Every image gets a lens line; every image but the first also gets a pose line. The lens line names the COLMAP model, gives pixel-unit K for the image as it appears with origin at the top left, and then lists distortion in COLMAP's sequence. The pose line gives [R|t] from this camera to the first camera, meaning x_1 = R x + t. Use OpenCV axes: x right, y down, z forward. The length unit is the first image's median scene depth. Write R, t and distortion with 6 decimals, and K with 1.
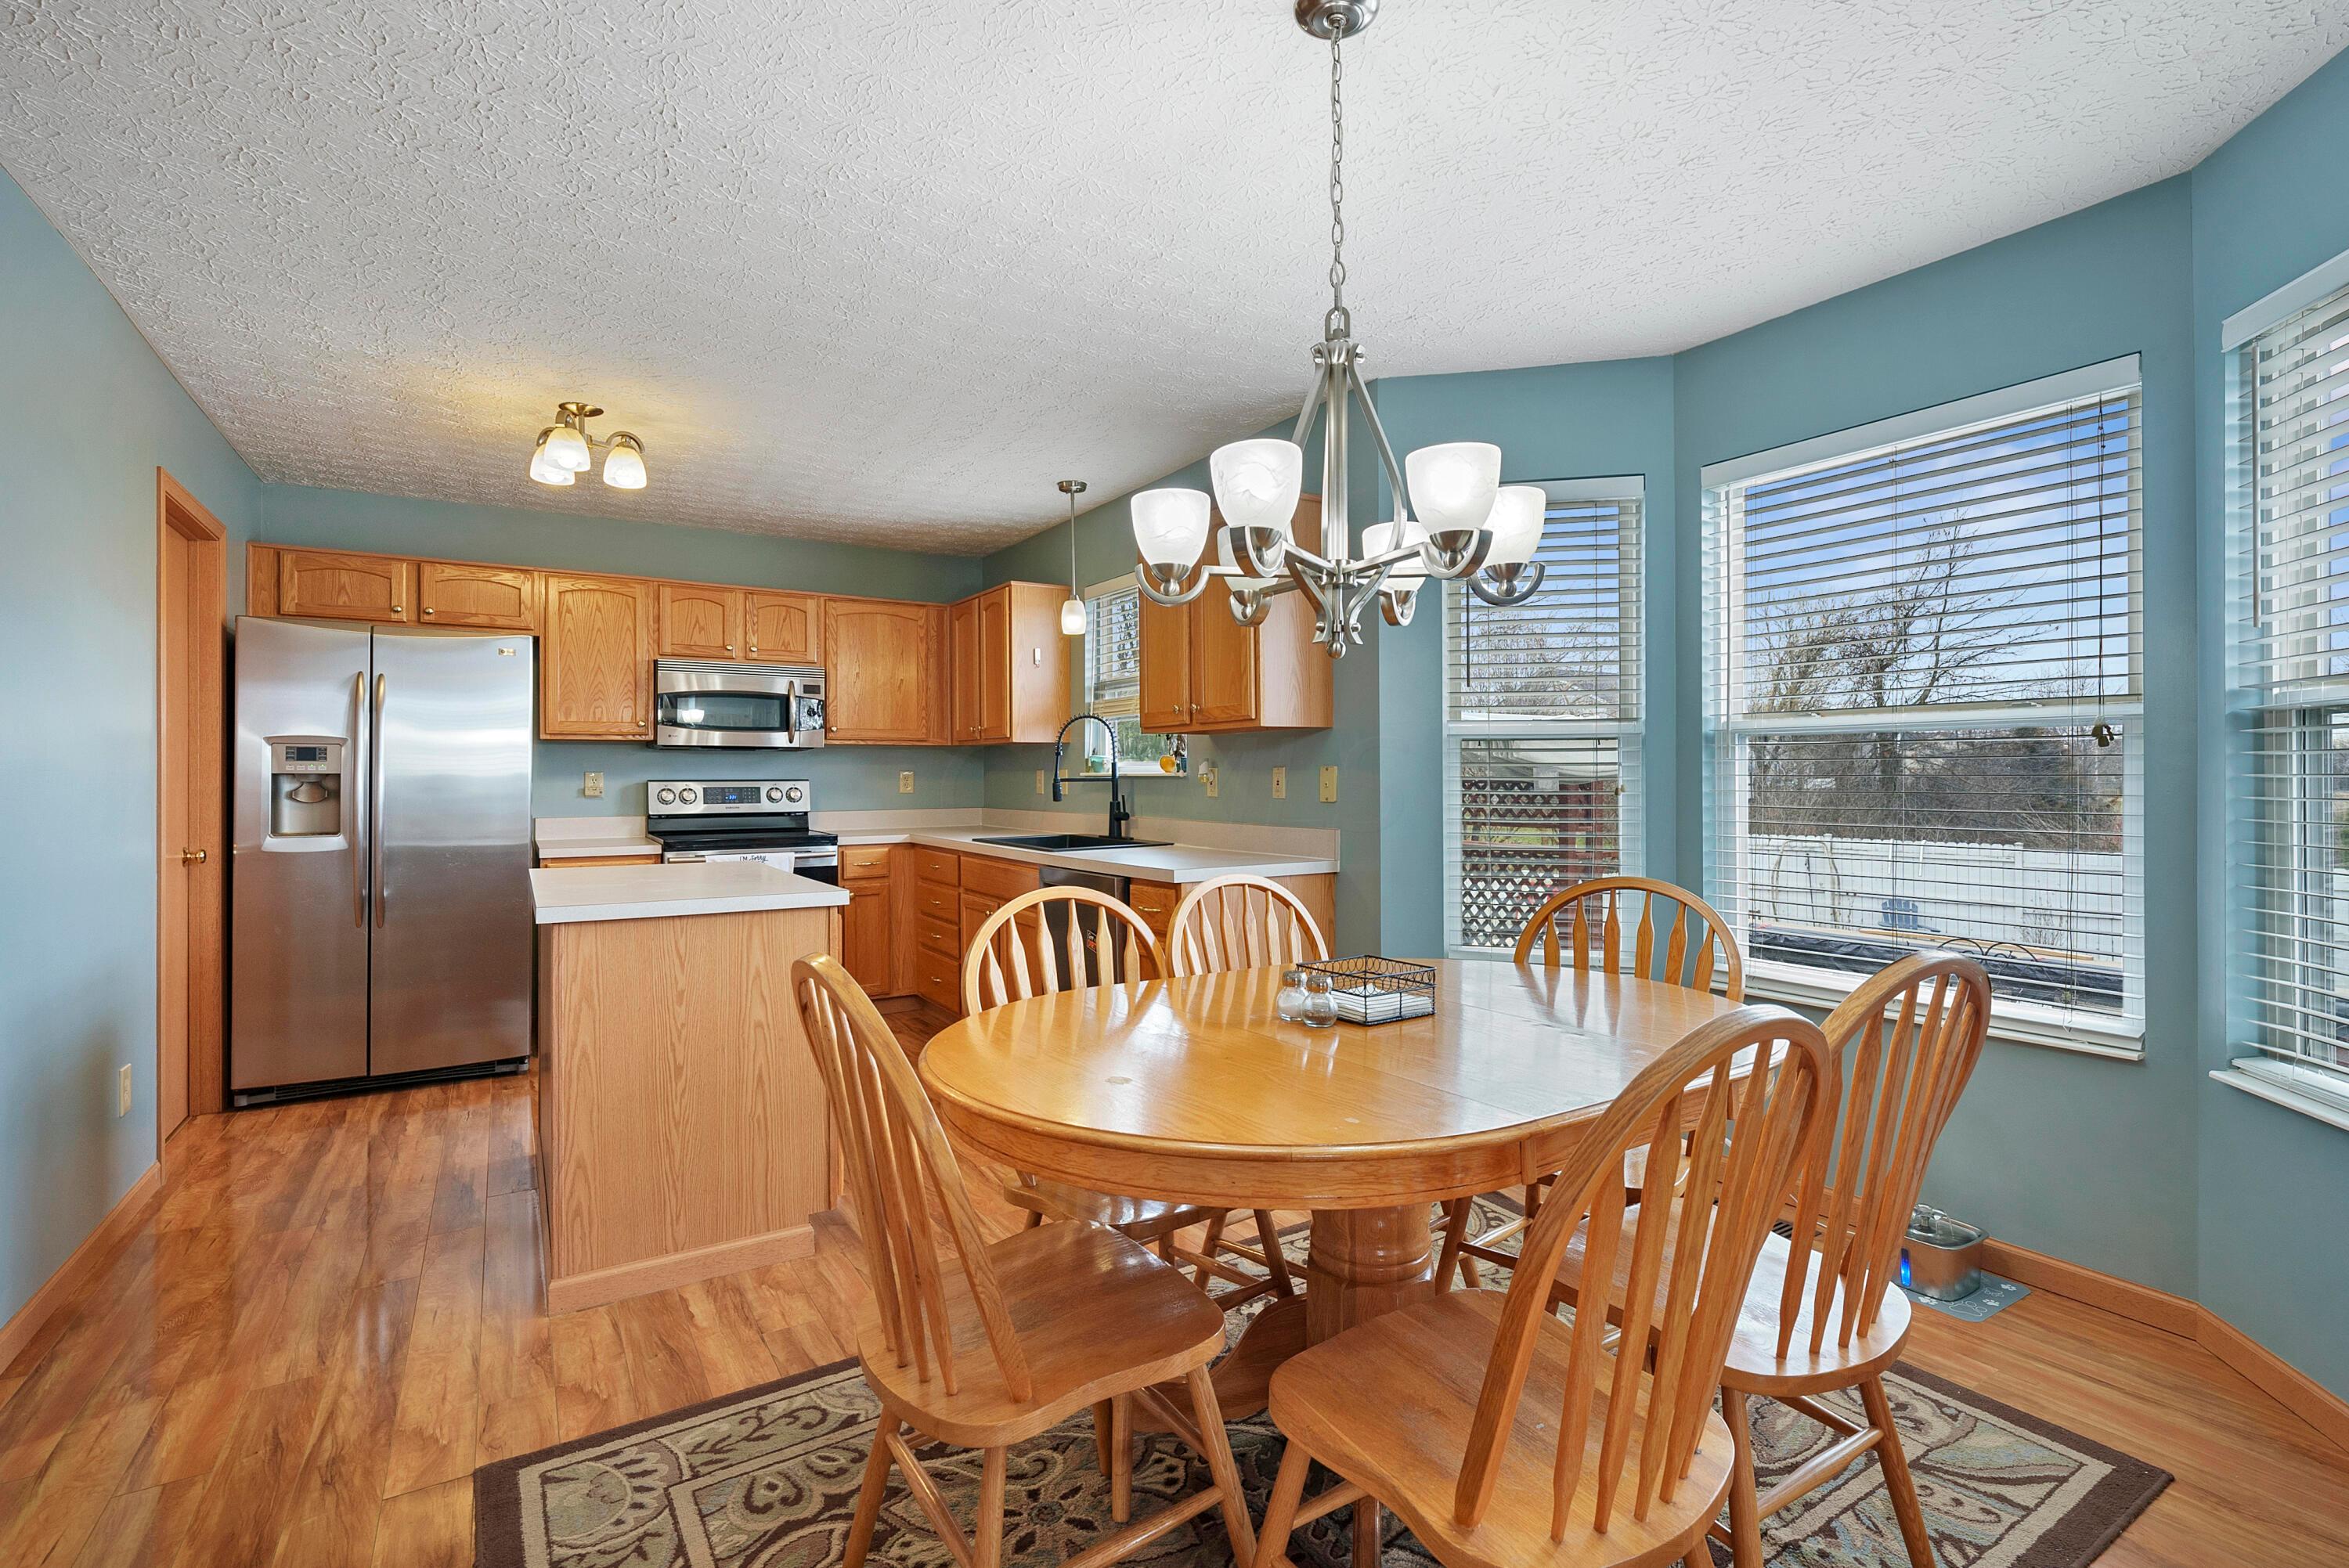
lens RADIAL K [[1019.4, 0, 1156.3], [0, 1019.4, 775.0], [0, 0, 1]] dist [0.001387, -0.000303]
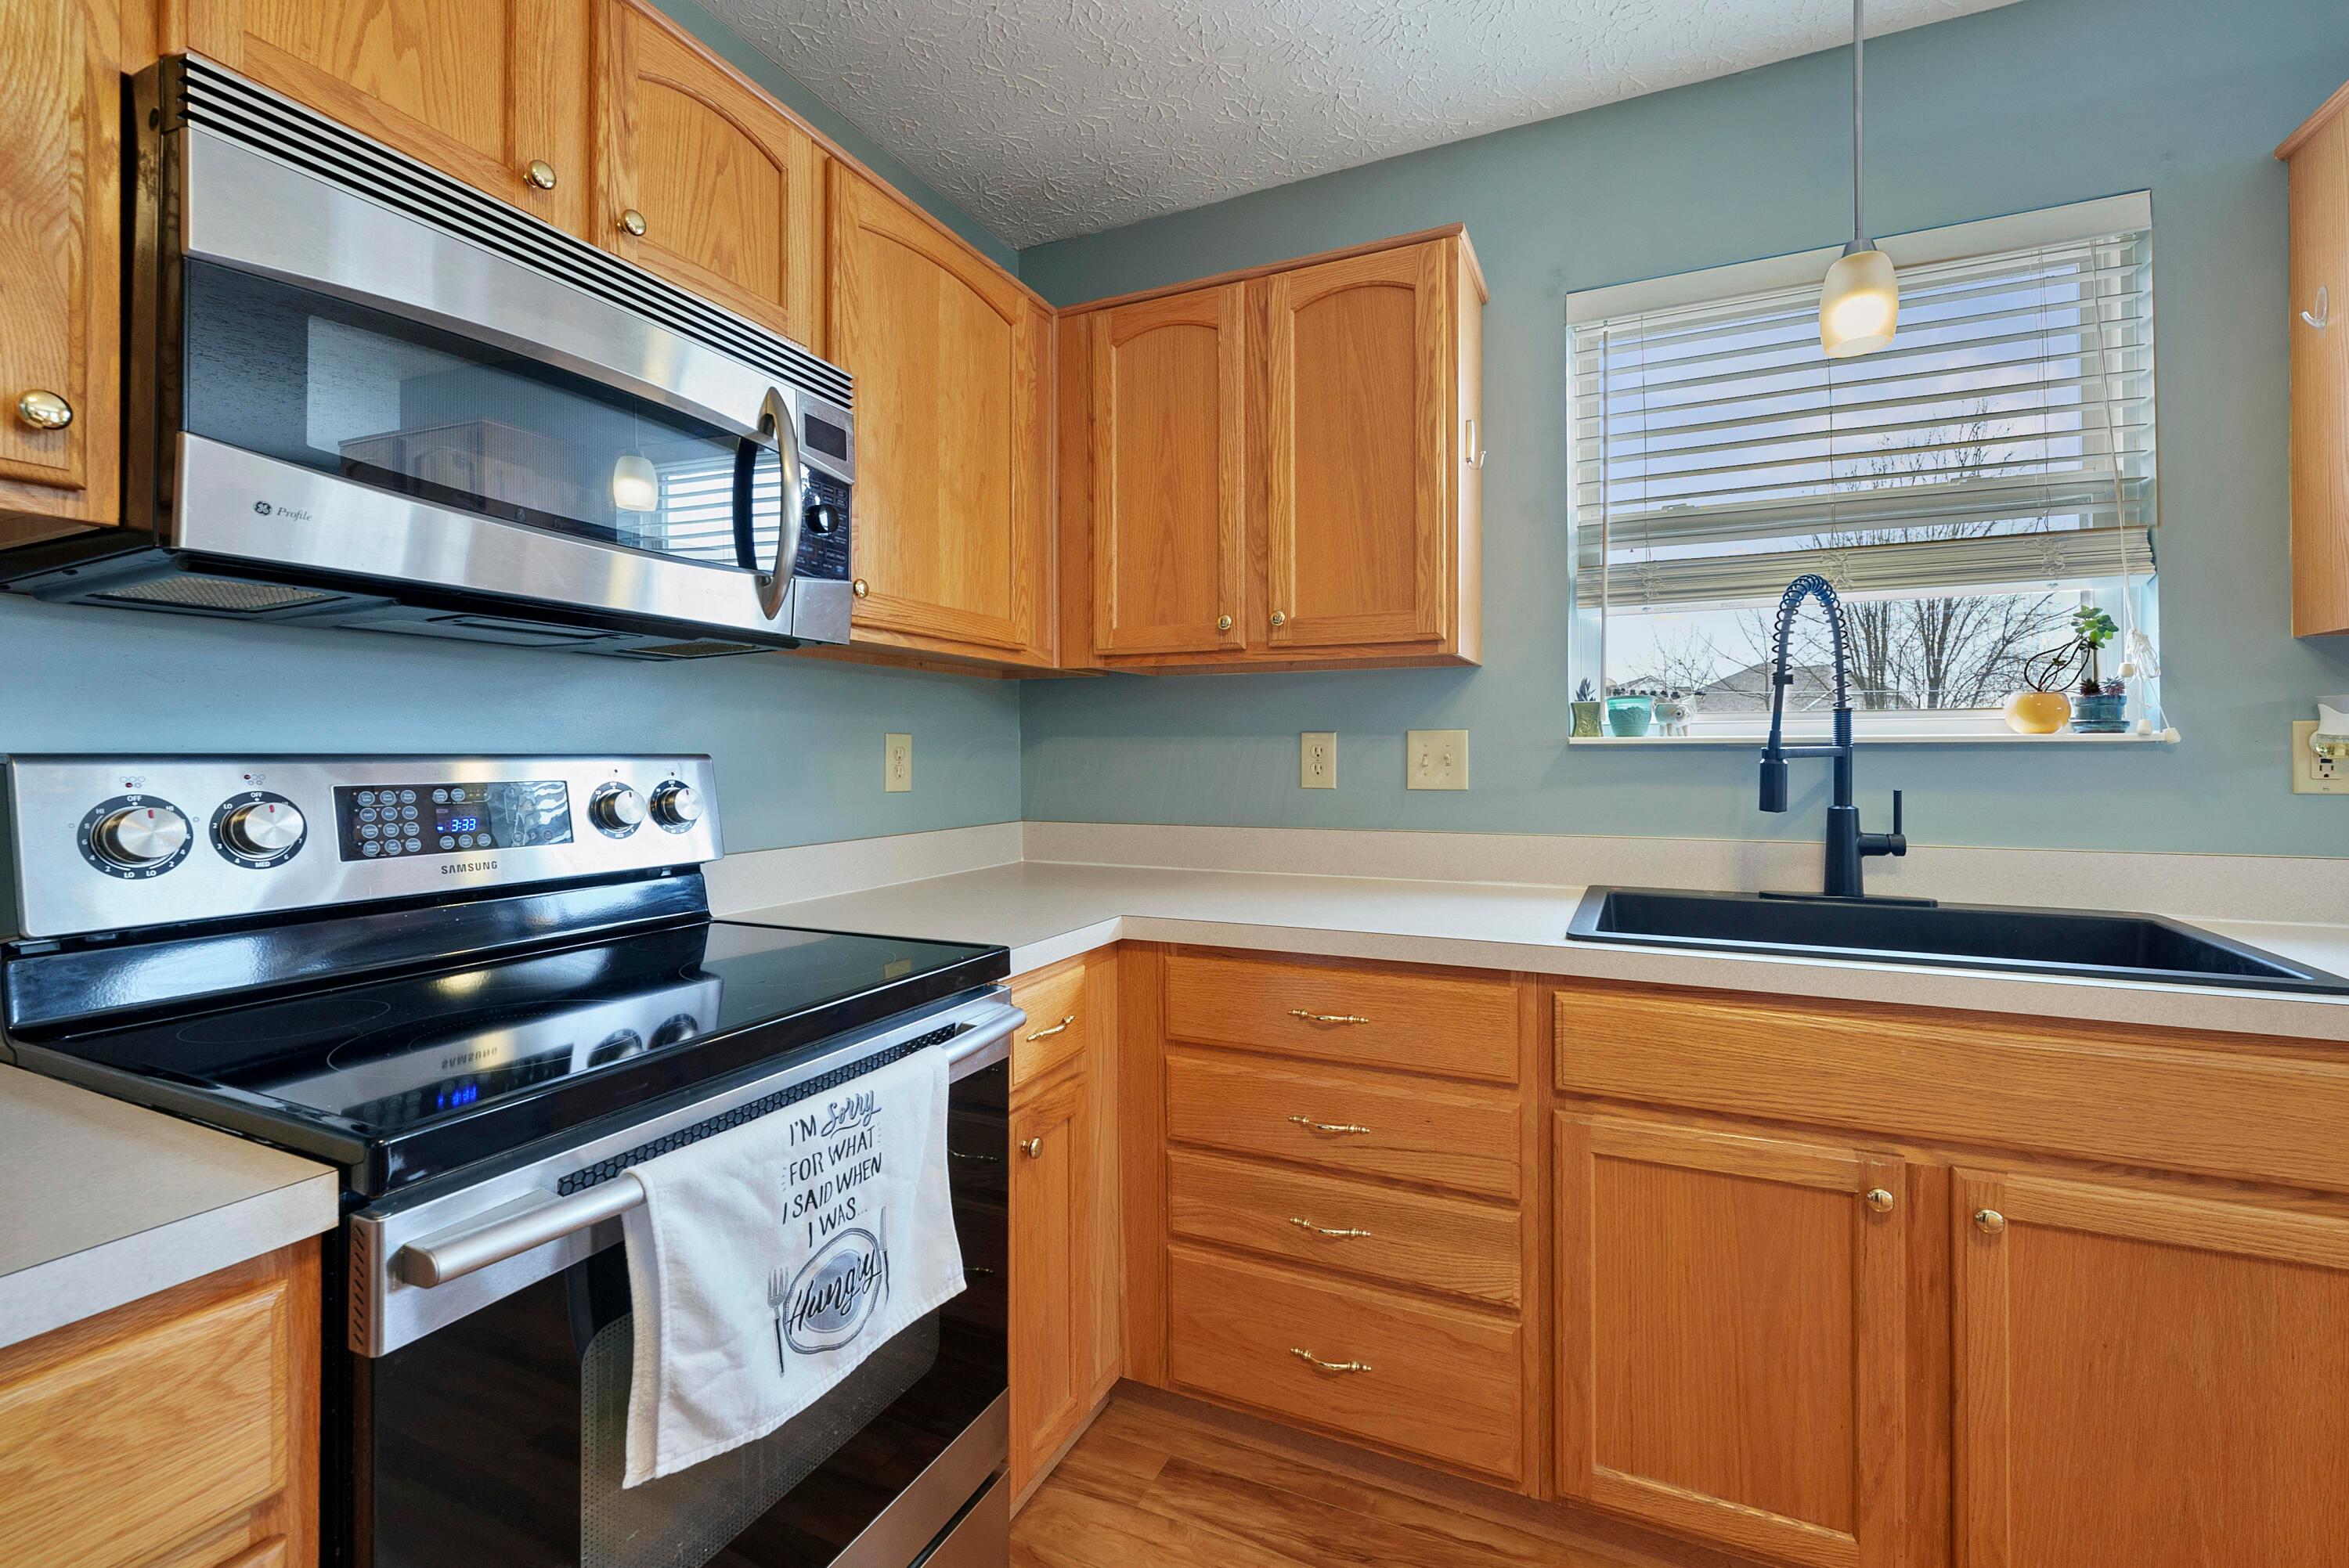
lens RADIAL K [[999.9, 0, 1176.3], [0, 999.9, 750.5], [0, 0, 1]] dist [0.001877, -0.000048]
pose [[0.841481, 0.003387, 0.540276, -0.462831], [0.000204, 0.999978, -0.006587, 0.006441], [-0.540287, 0.005653, 0.841462, 0.808660]]
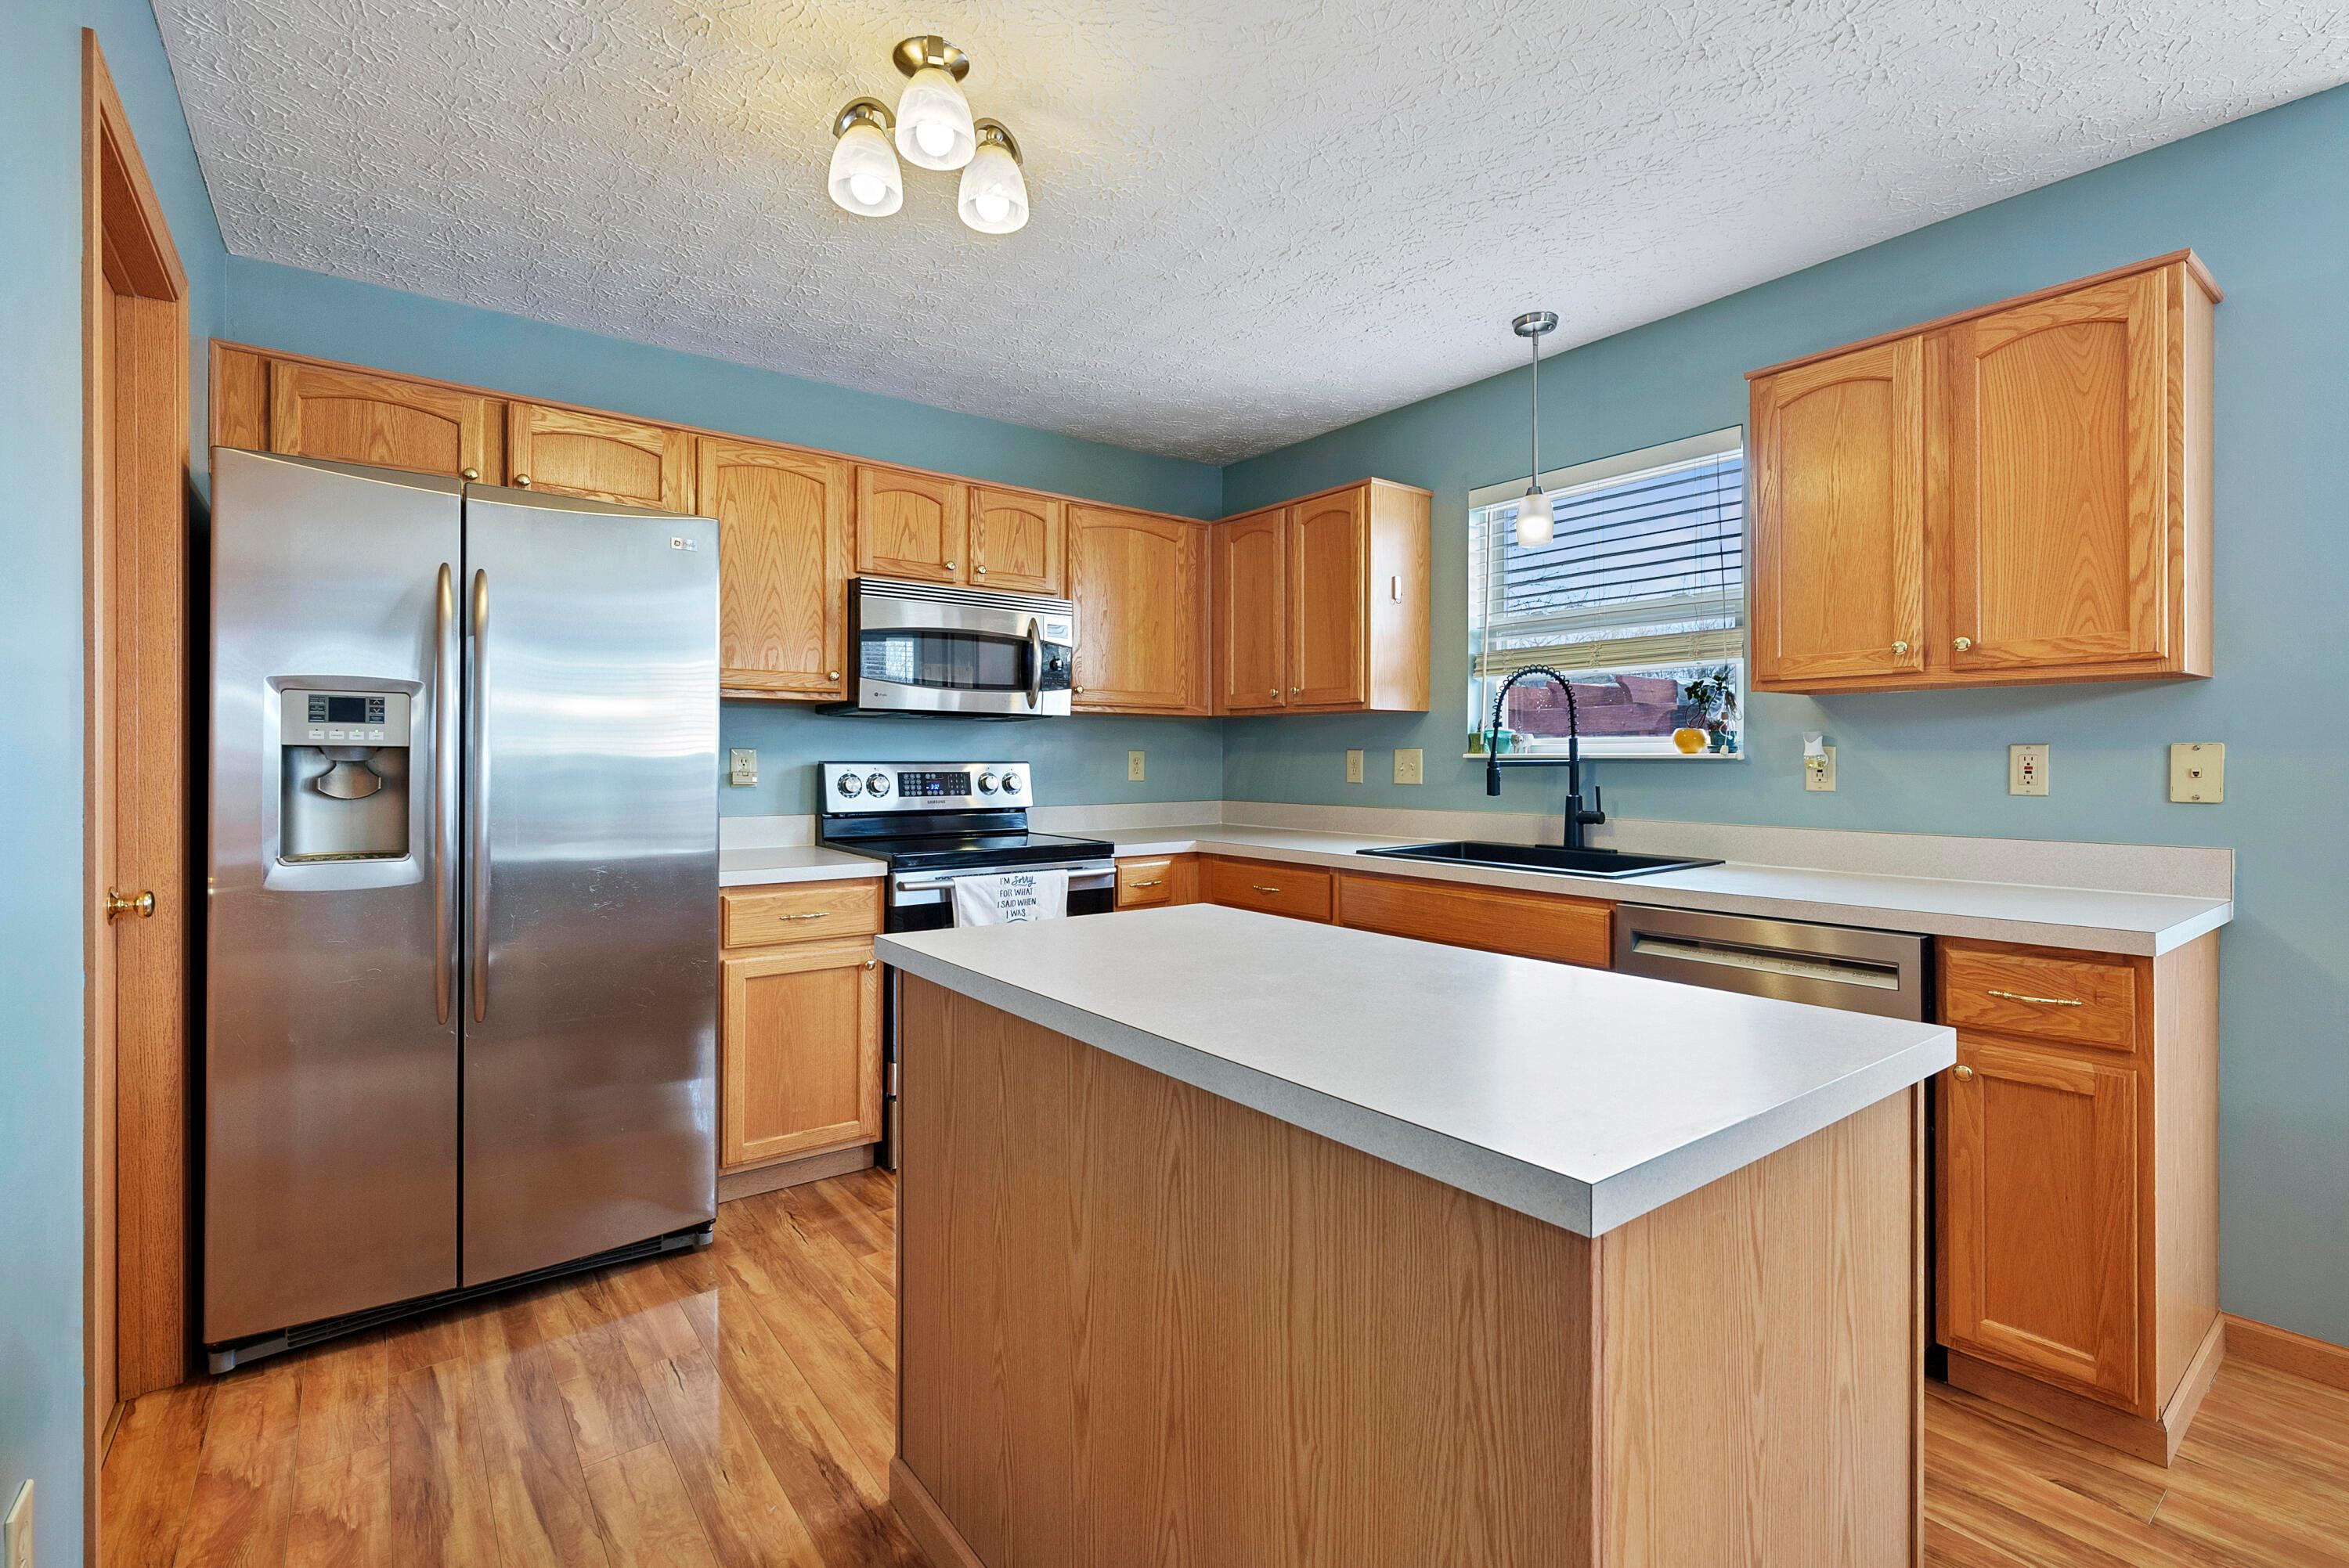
lens RADIAL K [[1019.4, 0, 1178.3], [0, 1019.4, 764.5], [0, 0, 1]] dist [0.001387, -0.000303]
pose [[0.995836, 0.004516, 0.091050, -0.362650], [-0.004970, 0.999976, 0.004760, 0.003121], [-0.091027, -0.005193, 0.995835, 0.343252]]
